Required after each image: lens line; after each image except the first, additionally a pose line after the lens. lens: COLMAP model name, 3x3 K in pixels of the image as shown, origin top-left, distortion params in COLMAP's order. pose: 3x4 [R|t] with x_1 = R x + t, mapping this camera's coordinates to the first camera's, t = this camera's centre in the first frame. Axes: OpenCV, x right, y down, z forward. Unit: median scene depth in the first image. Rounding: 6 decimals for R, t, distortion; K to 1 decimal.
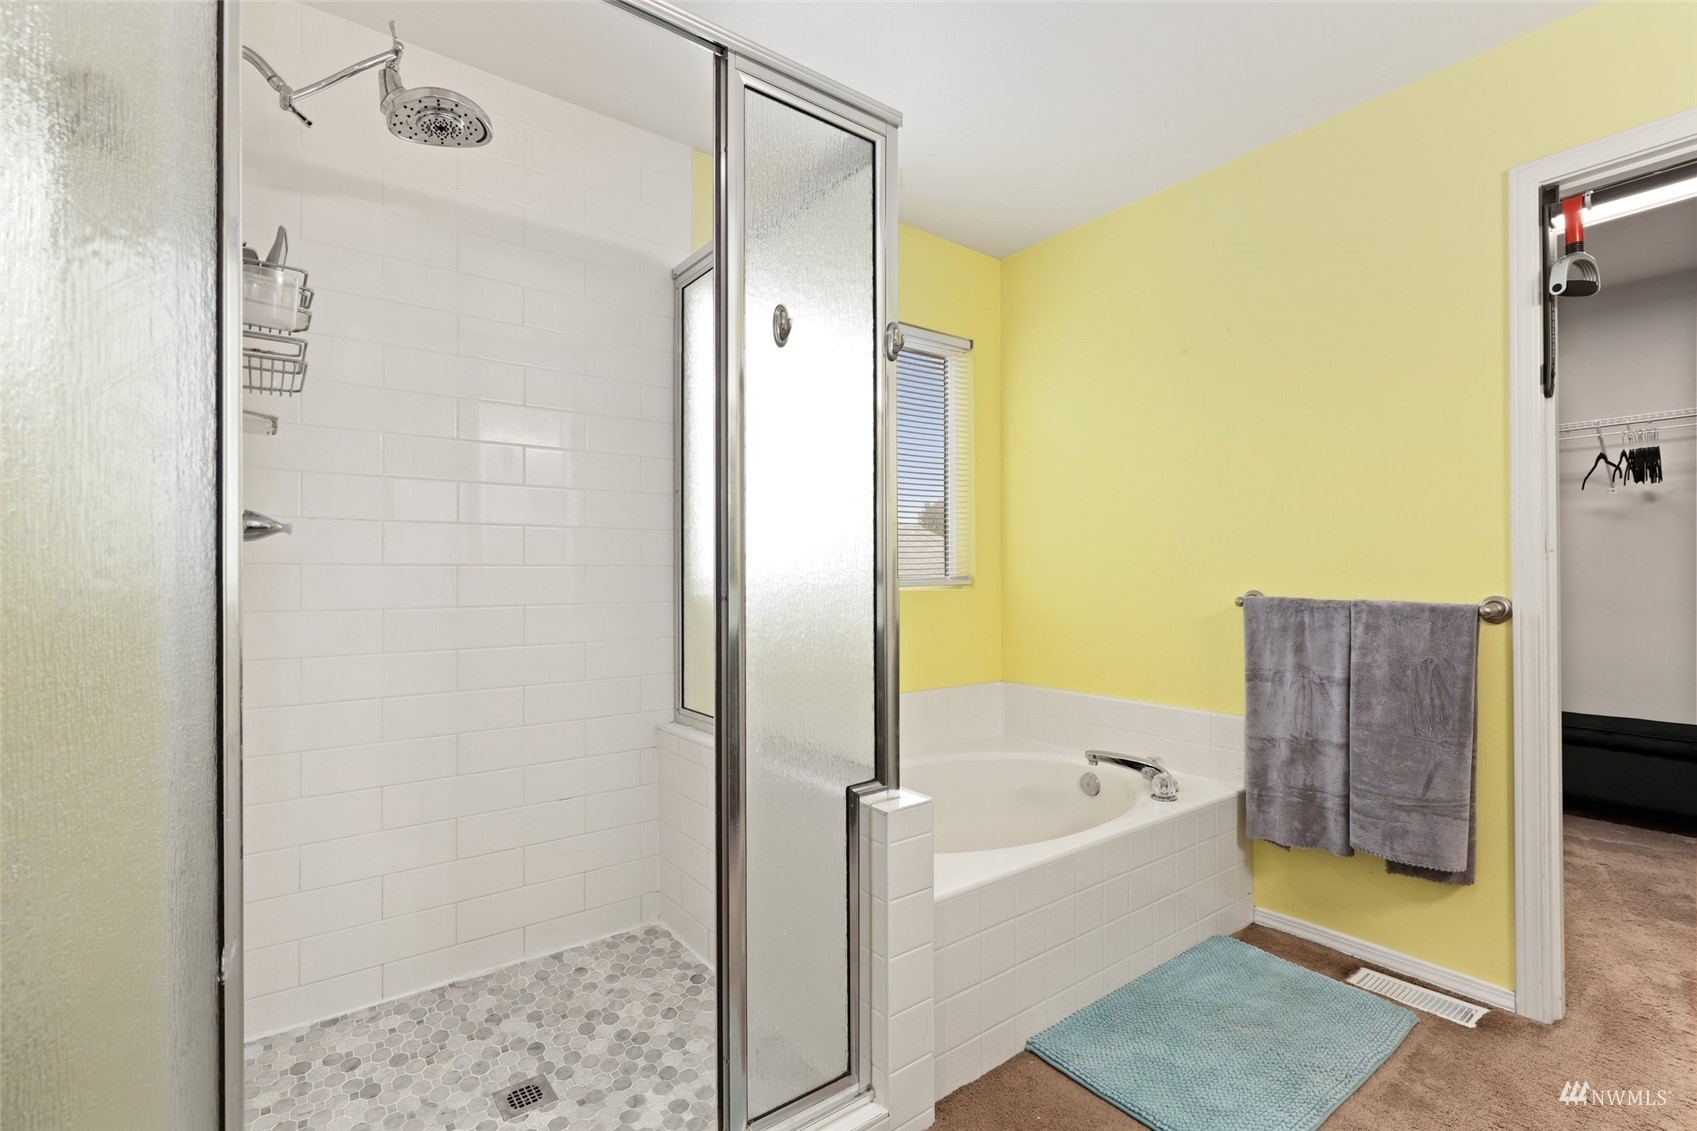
lens RADIAL K [[771.7, 0, 853.2], [0, 771.7, 567.1], [0, 0, 1]] dist [-0.006363, 0.001477]
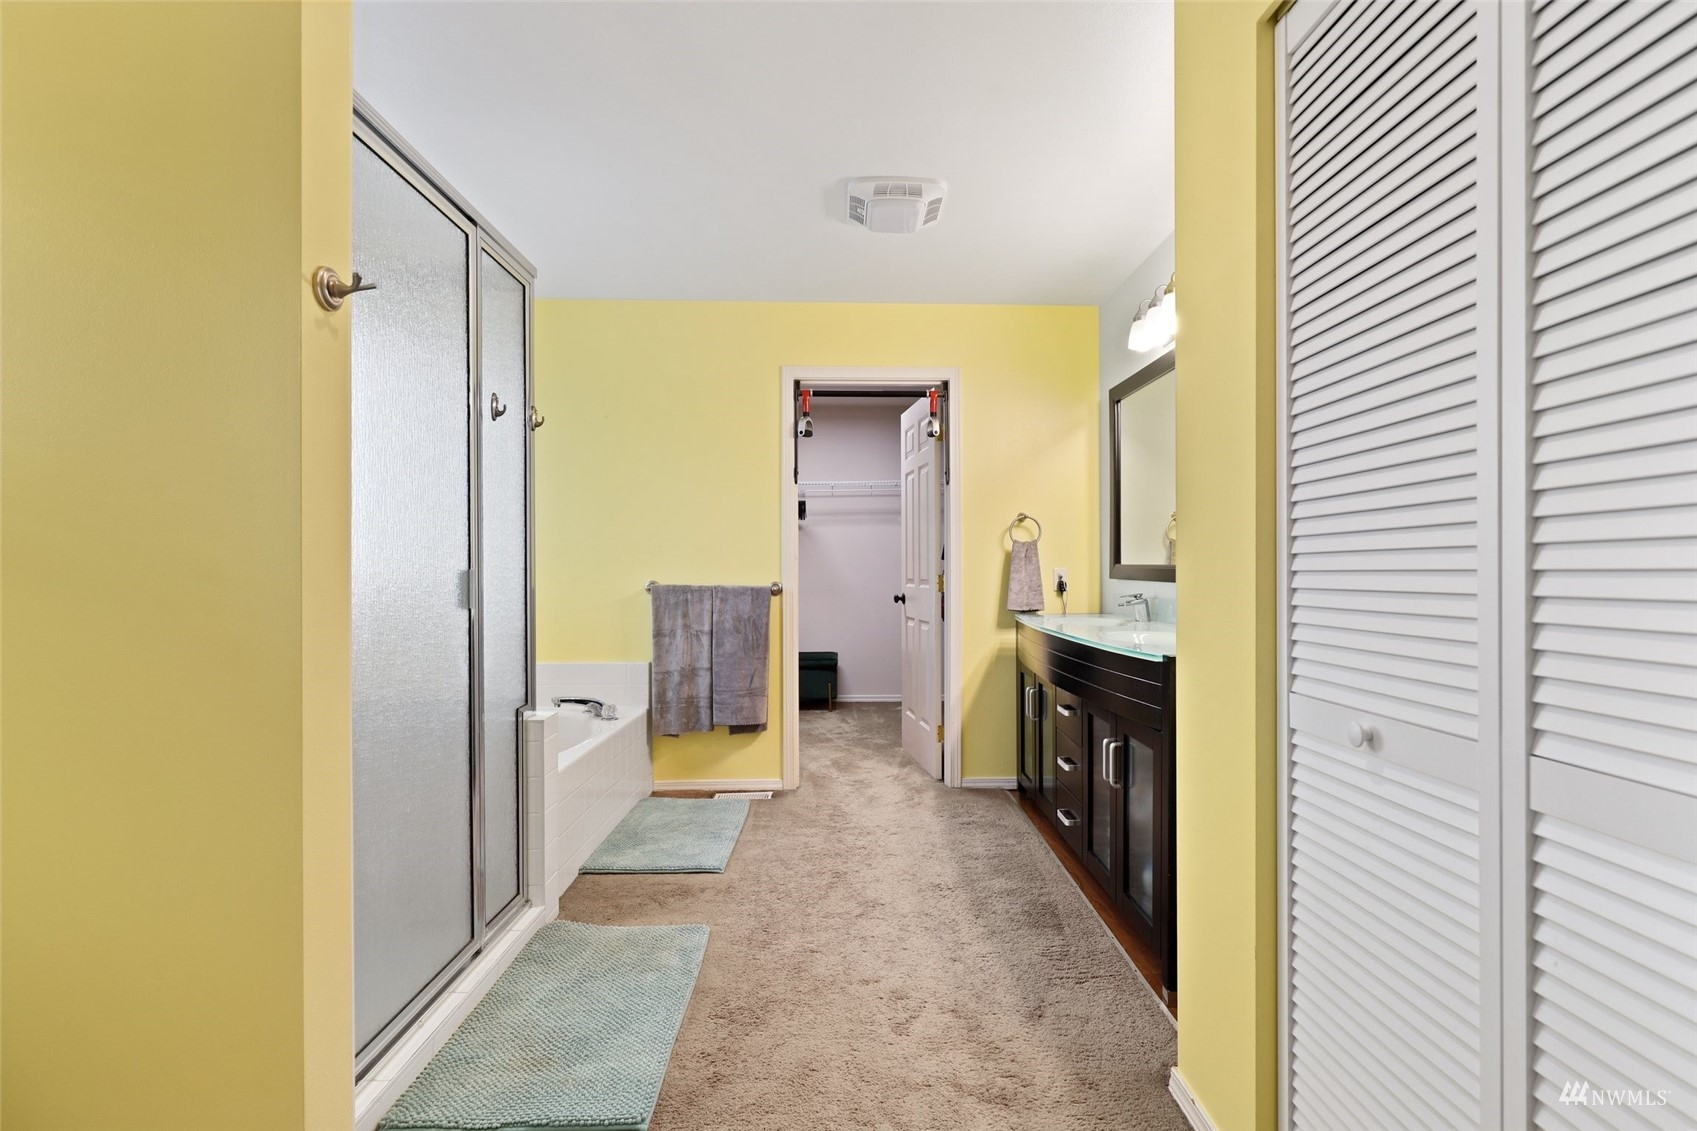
lens RADIAL K [[1010.1, 0, 845.7], [0, 1010.1, 568.0], [0, 0, 1]] dist [0.003243, 0.000025]
pose [[0.578478, 0.003306, 0.815691, -1.063514], [-0.007359, 0.999972, 0.001165, -0.001742], [-0.815665, -0.006676, 0.578487, -0.584017]]
